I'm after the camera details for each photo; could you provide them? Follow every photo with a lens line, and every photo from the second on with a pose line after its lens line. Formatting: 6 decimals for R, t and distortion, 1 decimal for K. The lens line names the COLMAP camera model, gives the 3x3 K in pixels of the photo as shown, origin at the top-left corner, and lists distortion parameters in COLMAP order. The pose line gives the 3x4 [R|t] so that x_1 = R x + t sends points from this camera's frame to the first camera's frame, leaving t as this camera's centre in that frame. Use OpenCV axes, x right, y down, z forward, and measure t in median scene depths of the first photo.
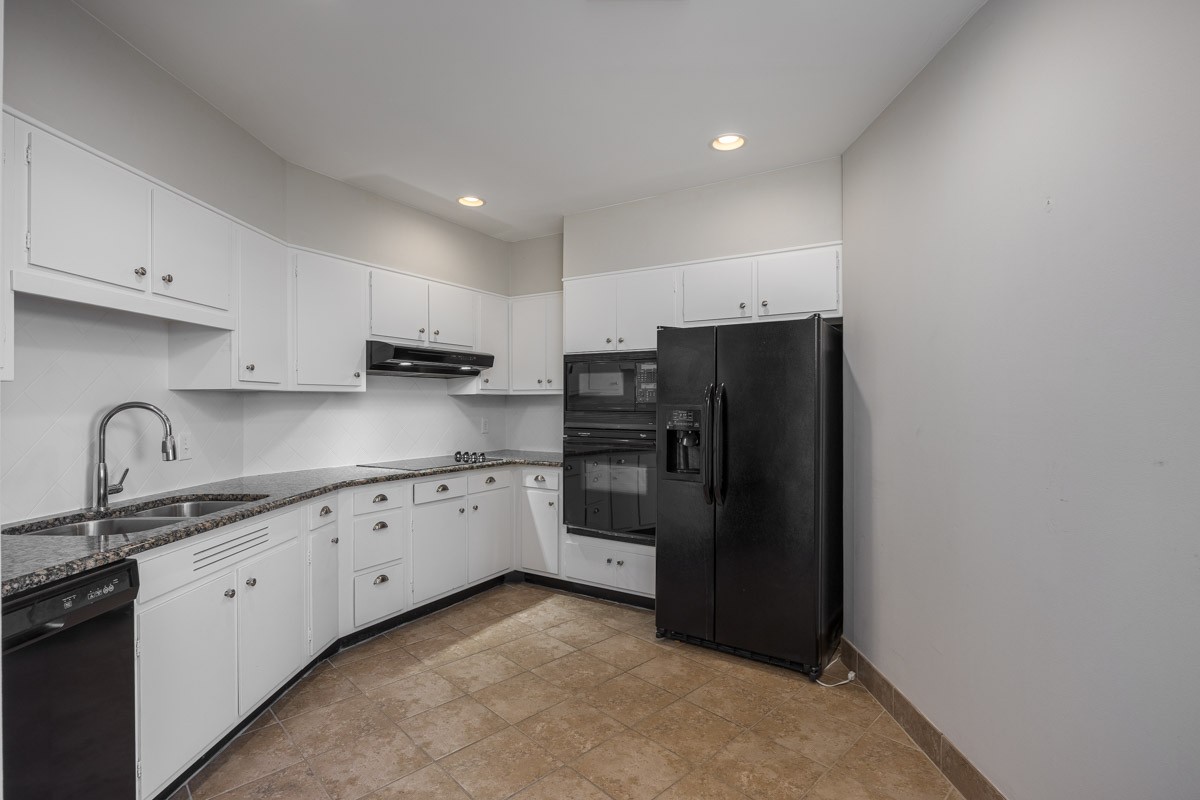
lens RADIAL K [[565.4, 0, 601.3], [0, 565.4, 399.7], [0, 0, 1]] dist [-0.011210, 0.002715]
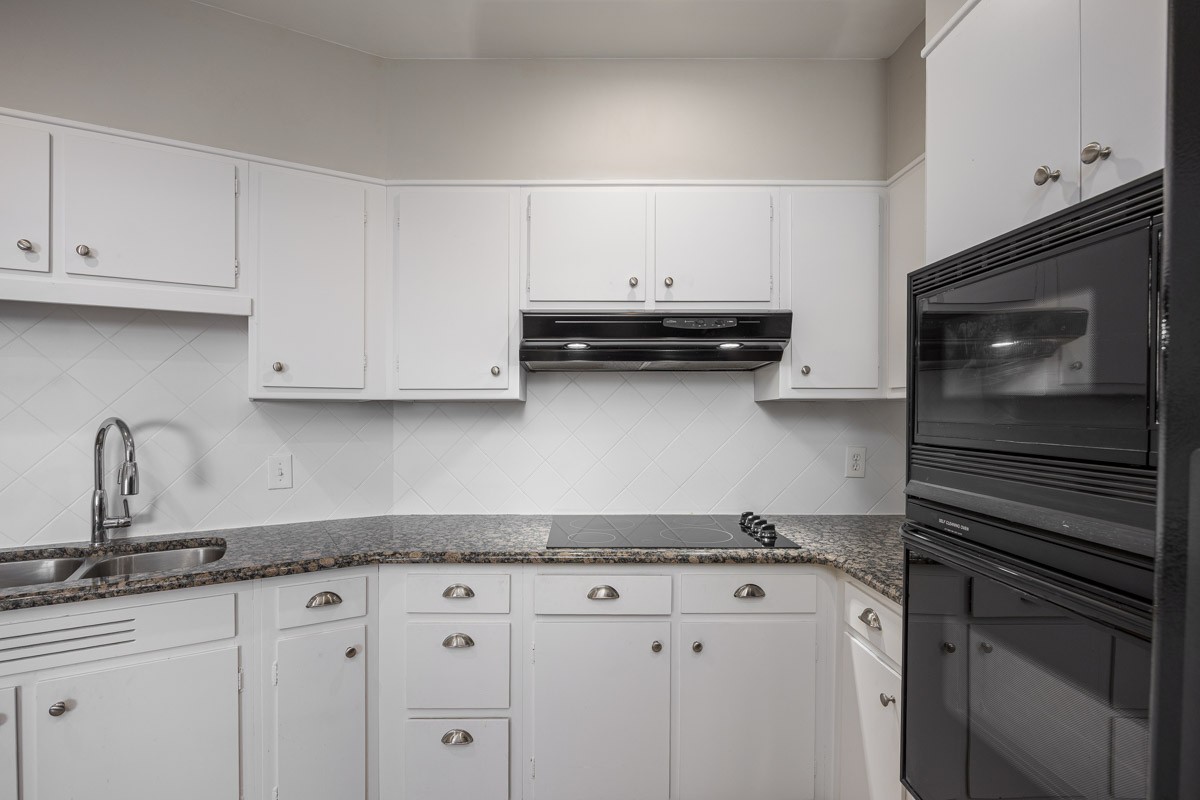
lens RADIAL K [[565.4, 0, 585.0], [0, 565.4, 419.0], [0, 0, 1]] dist [-0.011210, 0.002715]
pose [[0.517246, 0.011144, -0.855764, 0.129321], [0.005409, 0.999853, 0.016289, -0.001752], [0.855819, -0.013054, 0.517110, 0.740583]]
